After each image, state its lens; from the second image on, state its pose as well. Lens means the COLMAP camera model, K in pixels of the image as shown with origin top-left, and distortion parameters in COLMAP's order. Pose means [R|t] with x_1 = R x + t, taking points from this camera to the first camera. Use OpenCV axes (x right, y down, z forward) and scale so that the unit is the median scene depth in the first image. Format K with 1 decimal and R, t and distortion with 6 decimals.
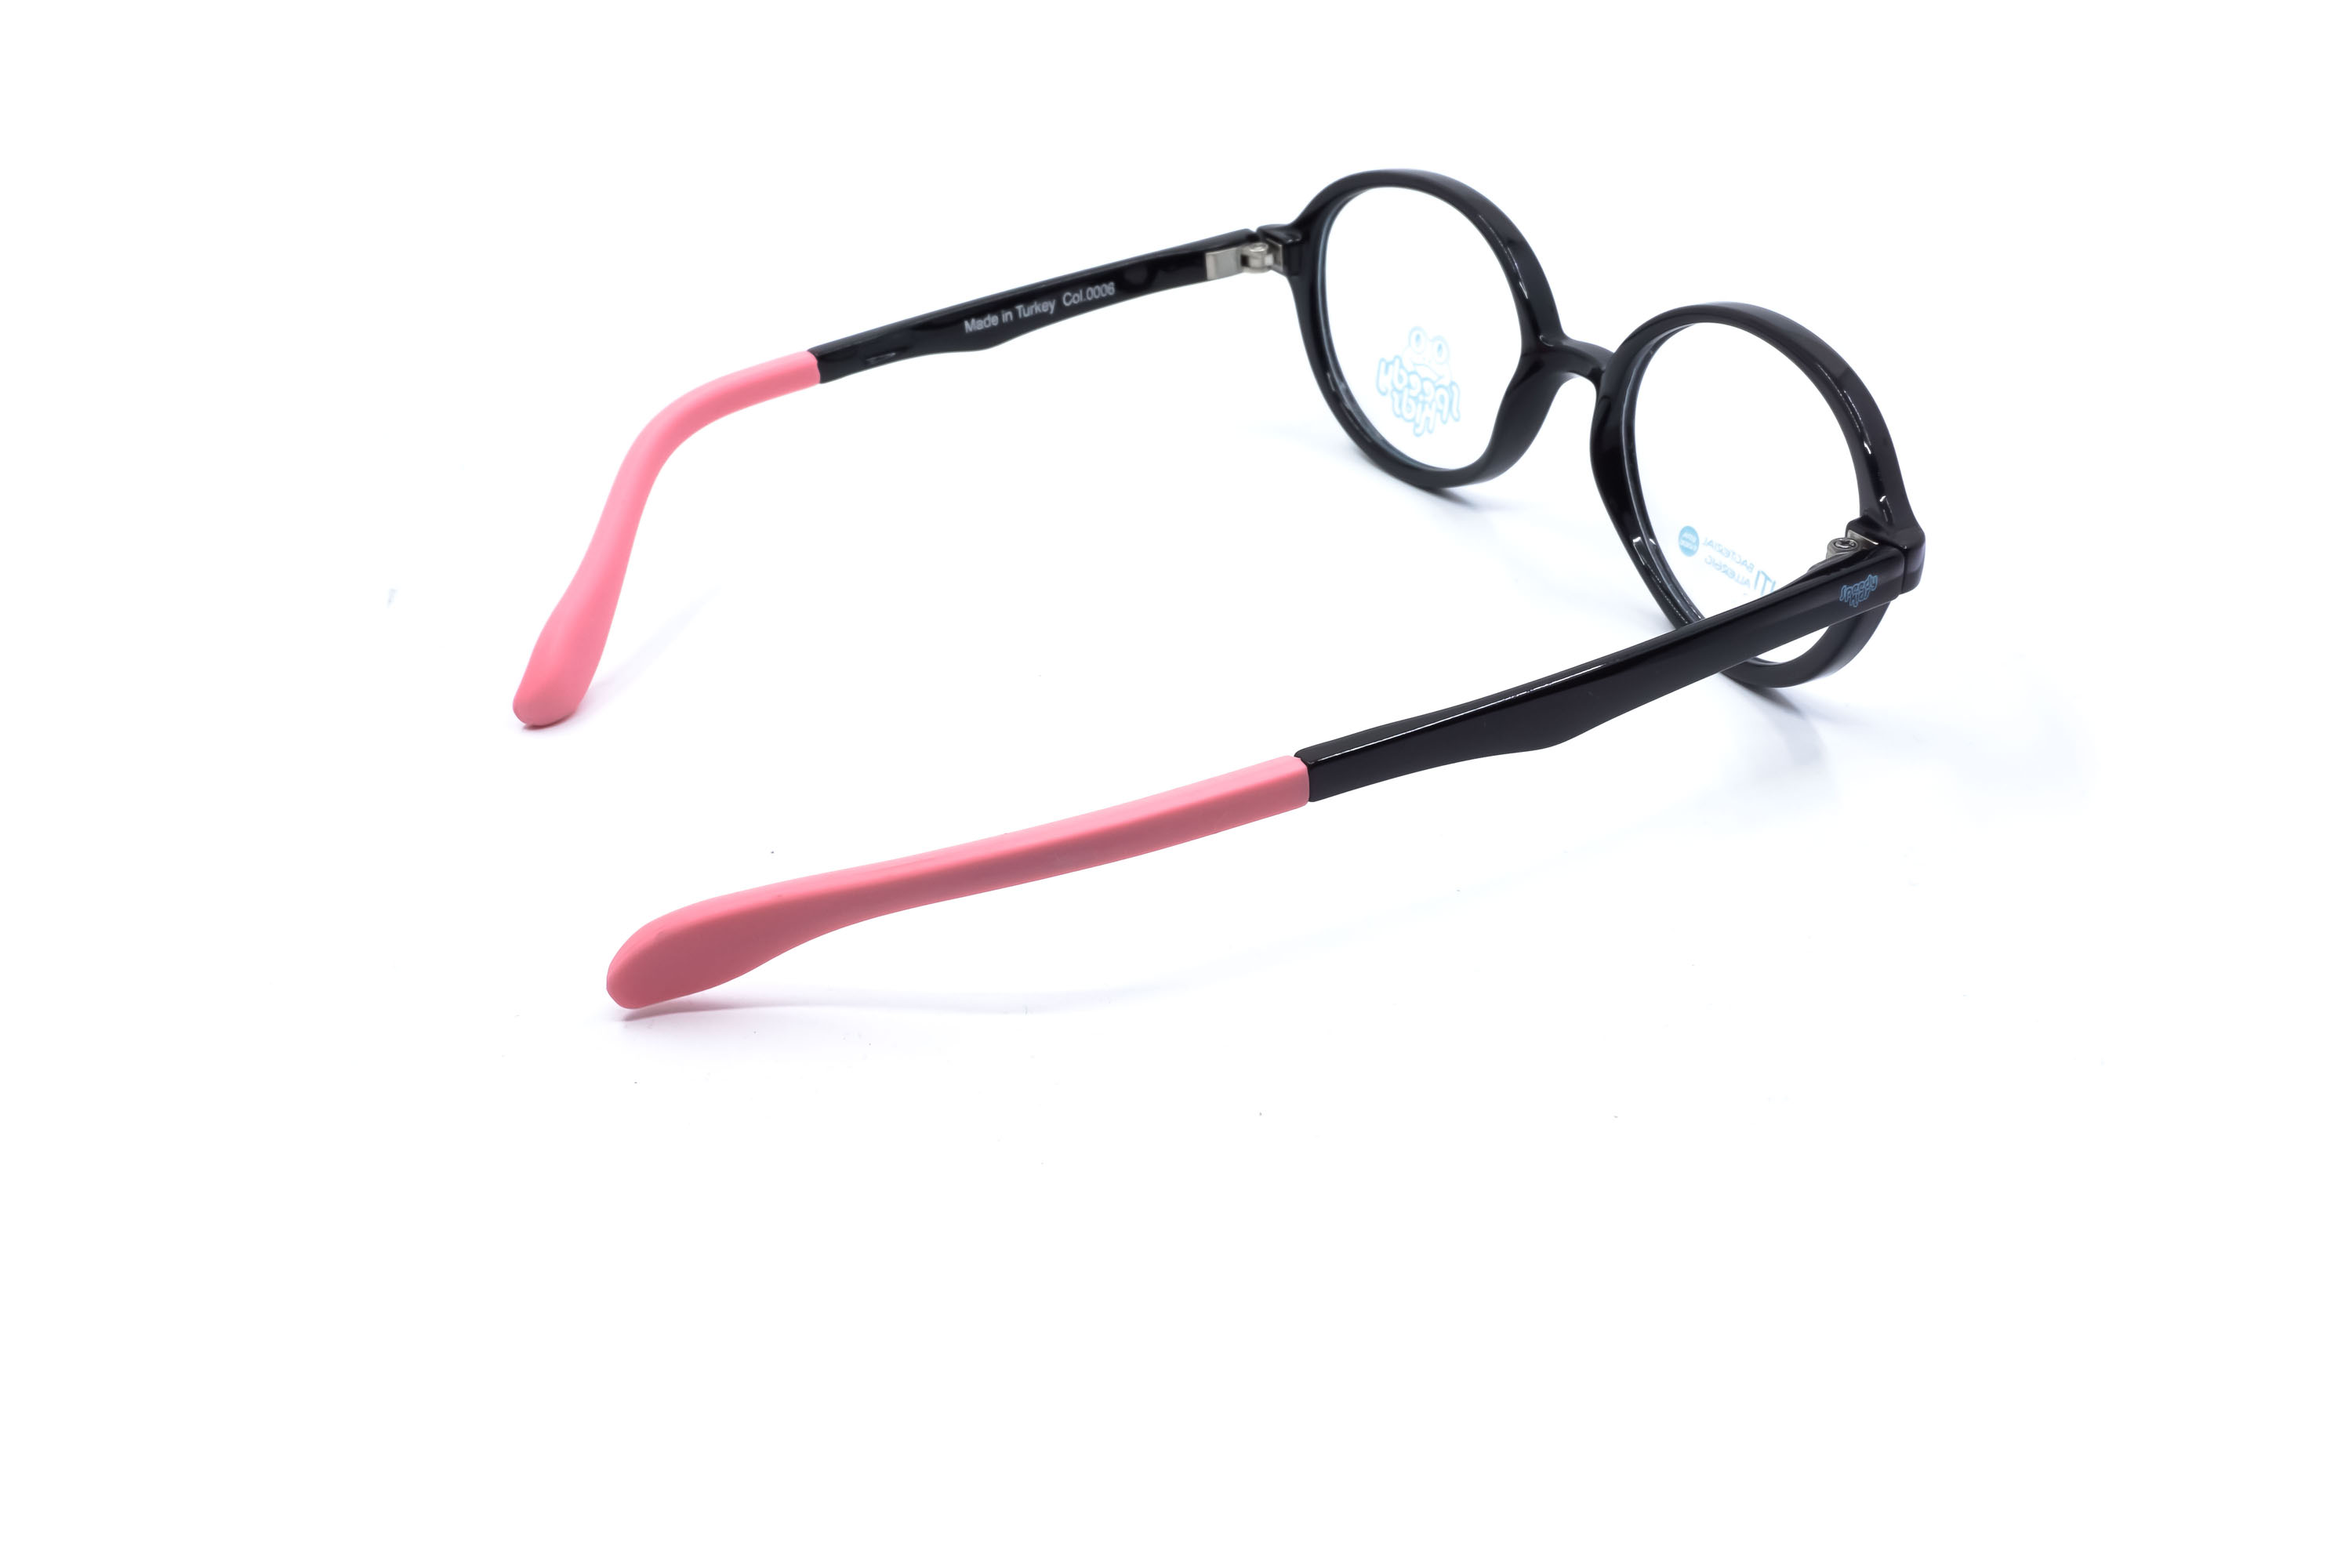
lens RADIAL K [[2438.8, 0, 1191.2], [0, 2438.8, 780.3], [0, 0, 1]] dist [0.017828, 0.000000]
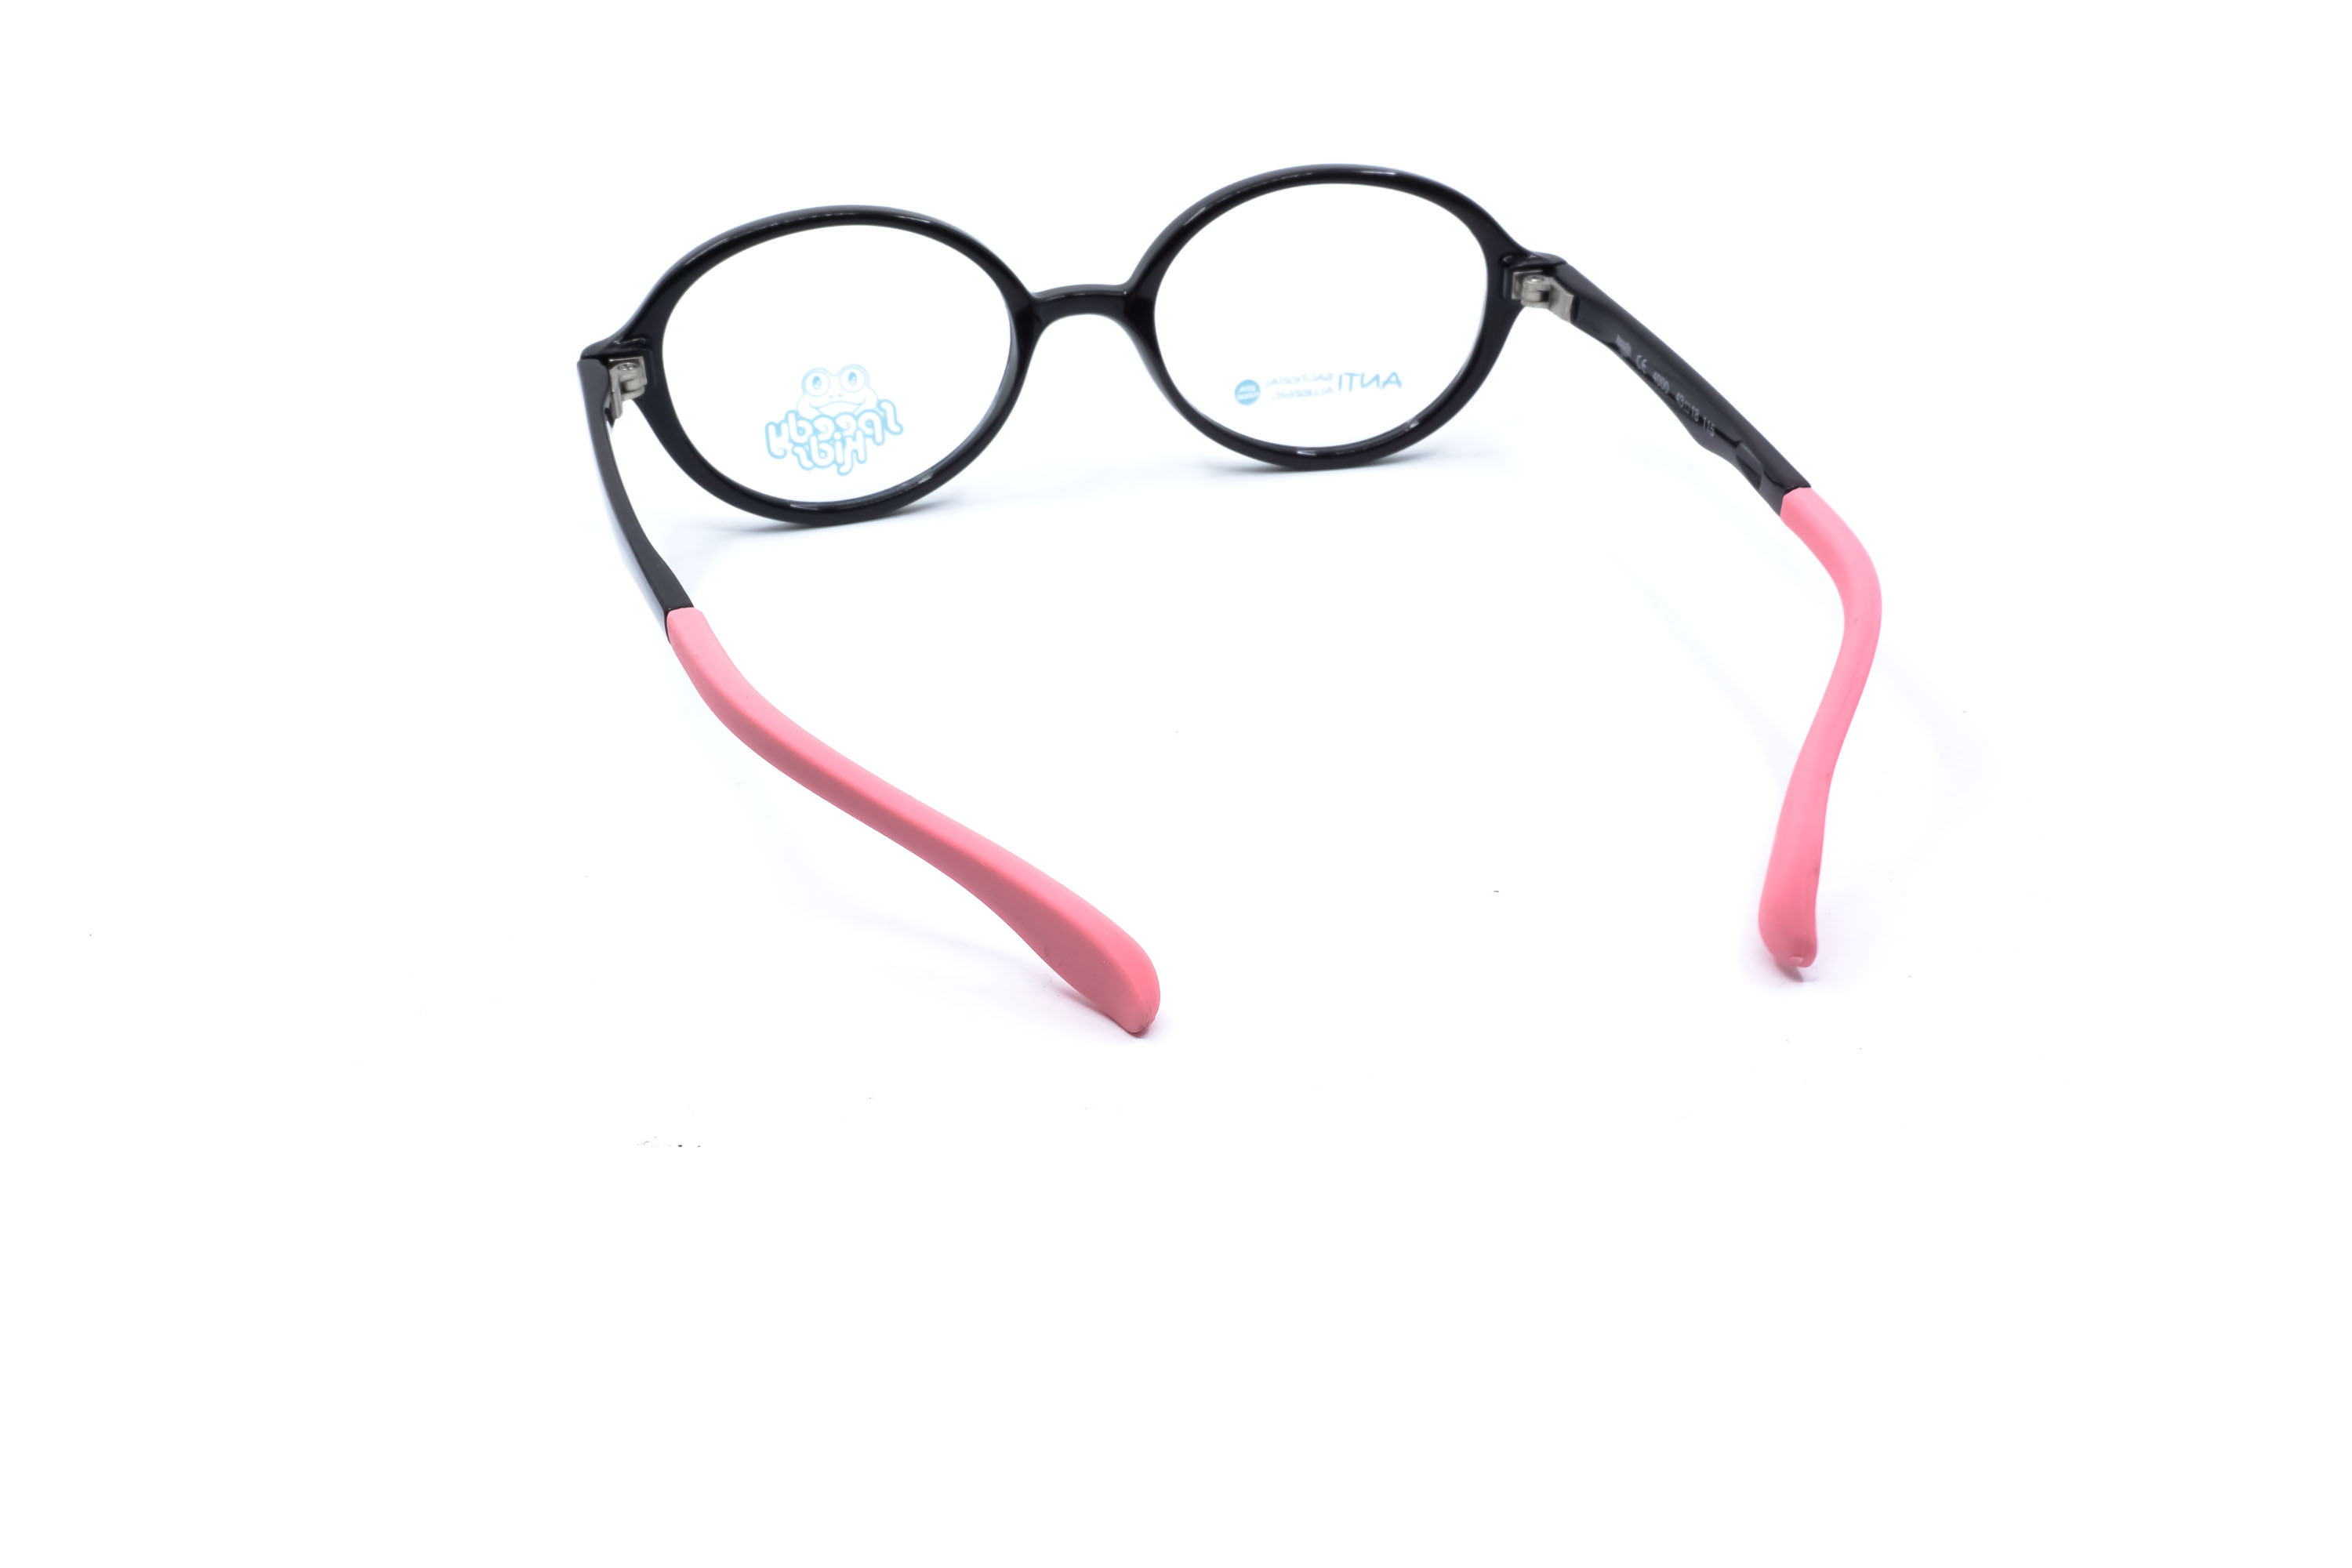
lens RADIAL K [[2438.8, 0, 1172.4], [0, 2438.8, 735.9], [0, 0, 1]] dist [0.017828, 0.000000]
pose [[0.259361, -0.451808, 0.853582, -0.767355], [0.484065, 0.825608, 0.289918, -0.279376], [-0.835711, 0.337995, 0.432834, 0.513323]]
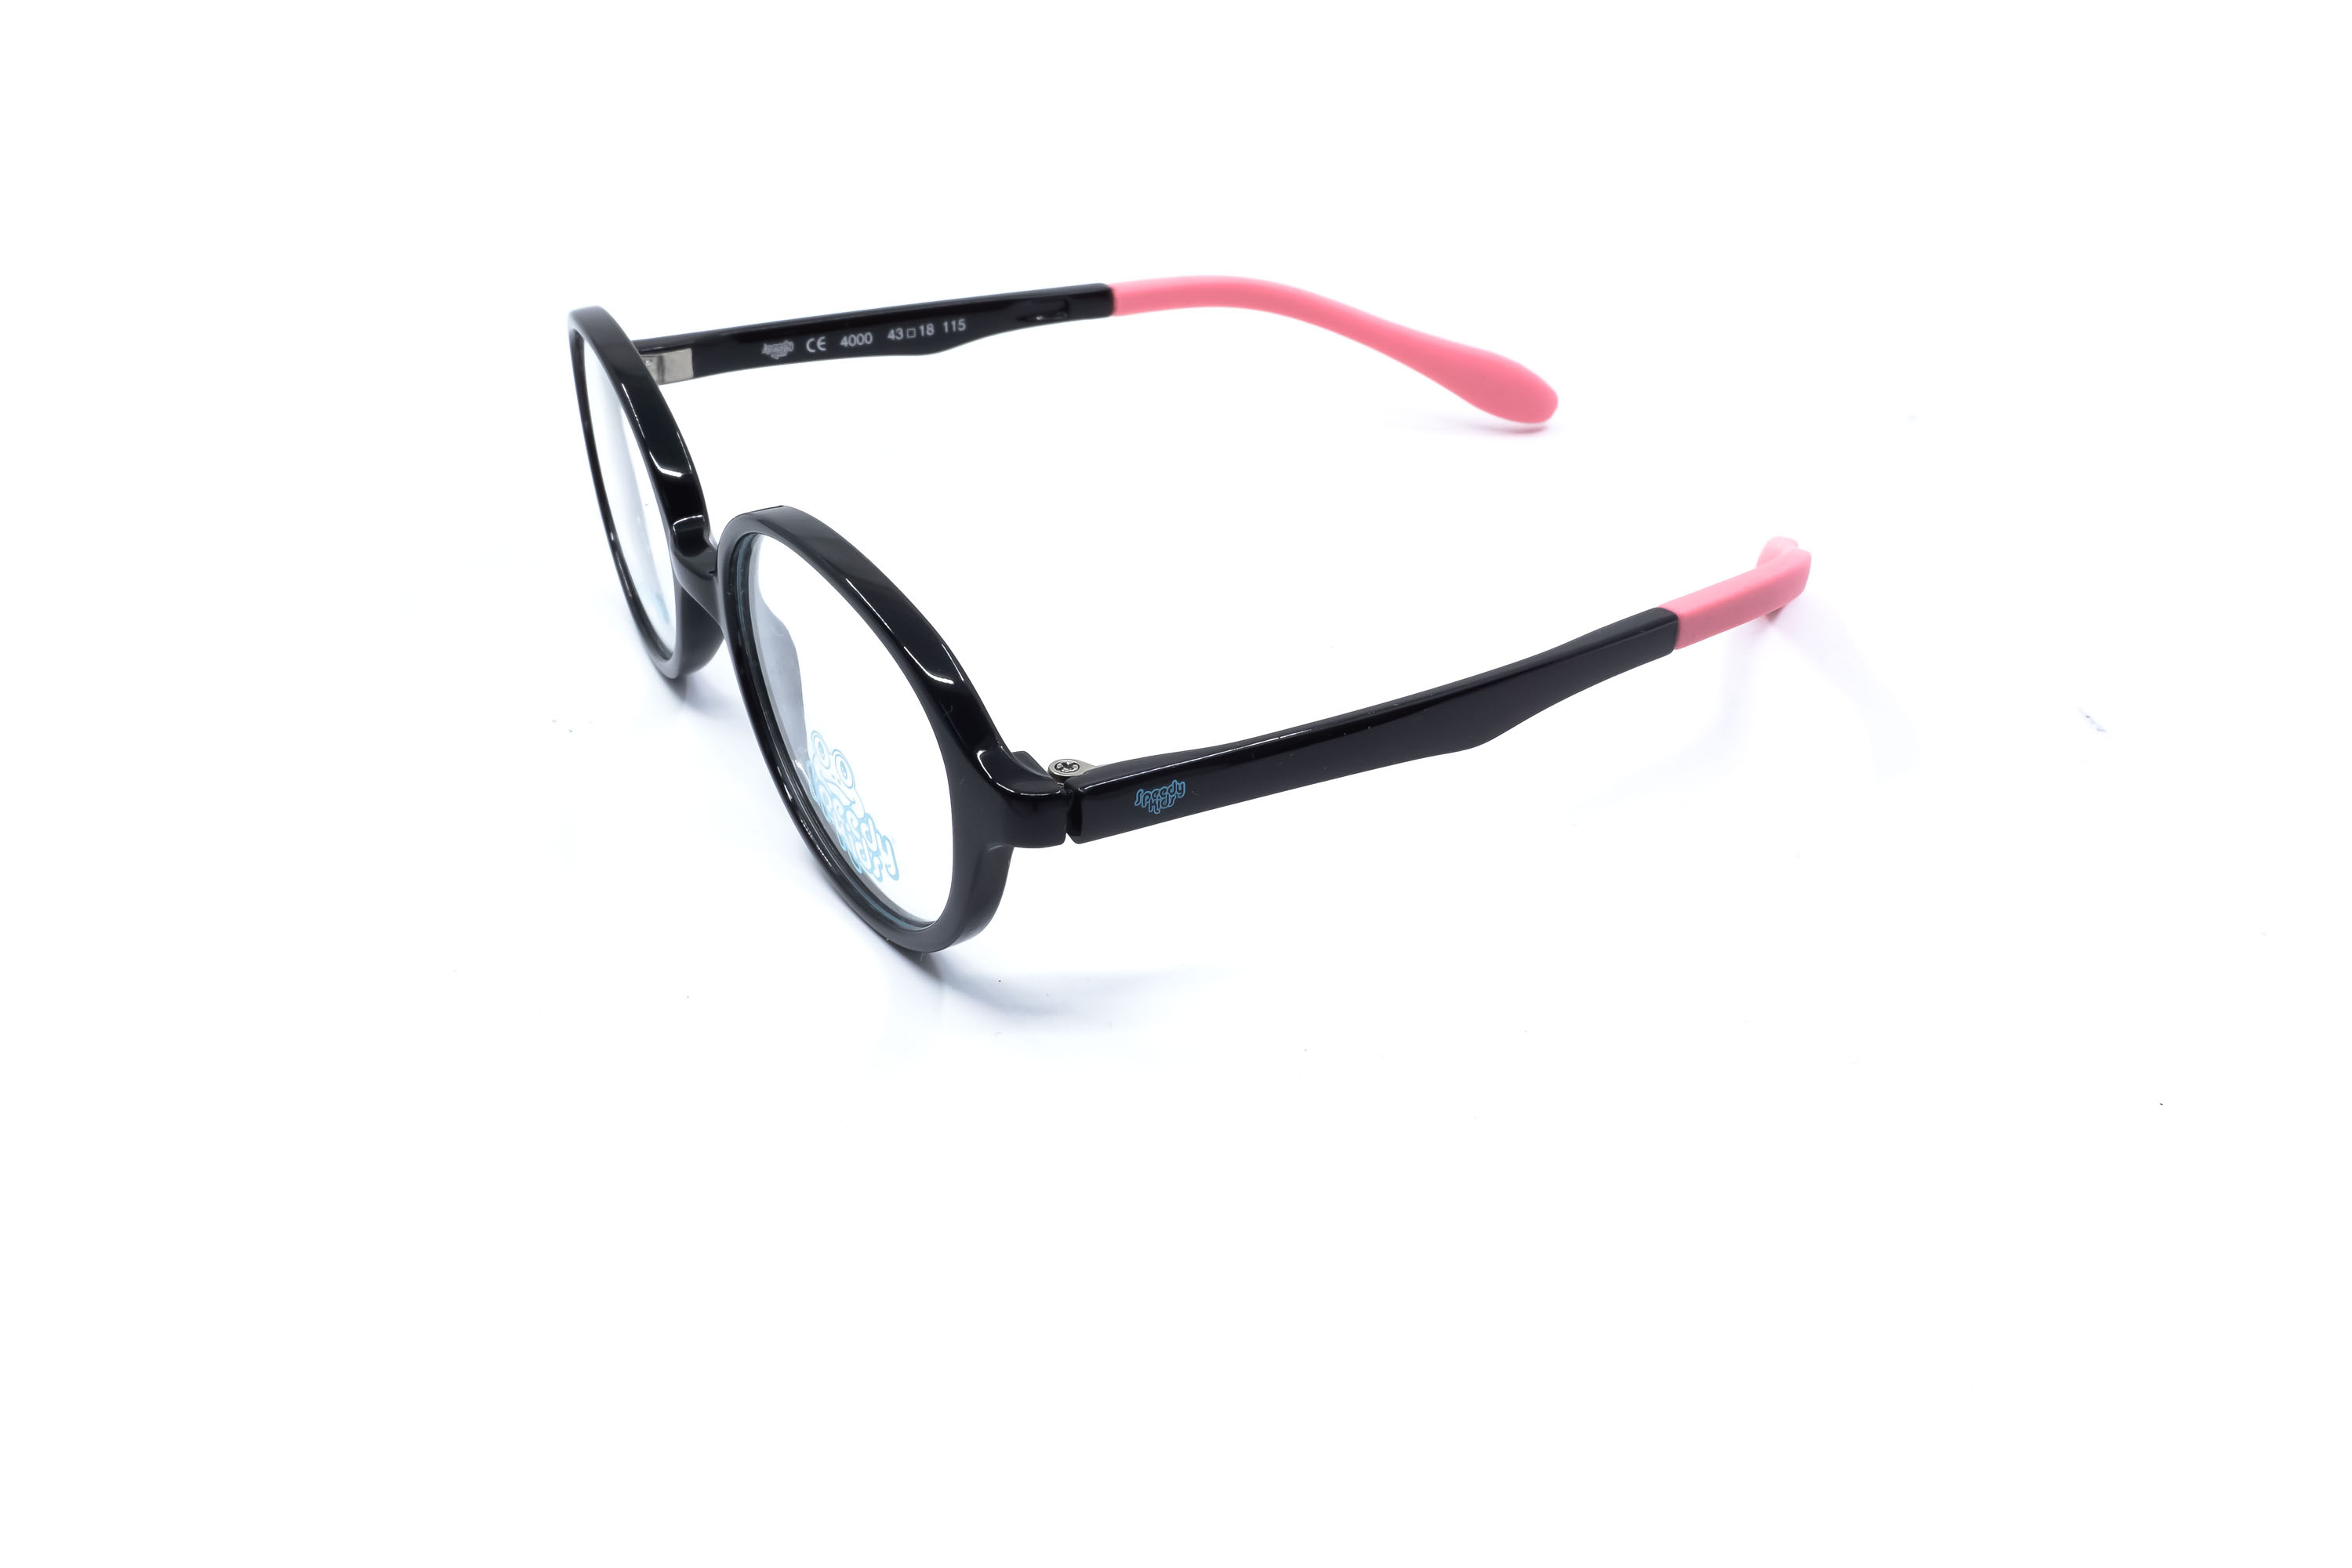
lens RADIAL K [[2438.8, 0, 1179.4], [0, 2438.8, 786.1], [0, 0, 1]] dist [0.017828, 0.000000]
pose [[-0.999657, 0.025455, 0.006224, -0.002668], [0.018488, 0.516776, 0.855921, -0.781760], [0.018571, 0.855742, -0.517070, 1.379950]]
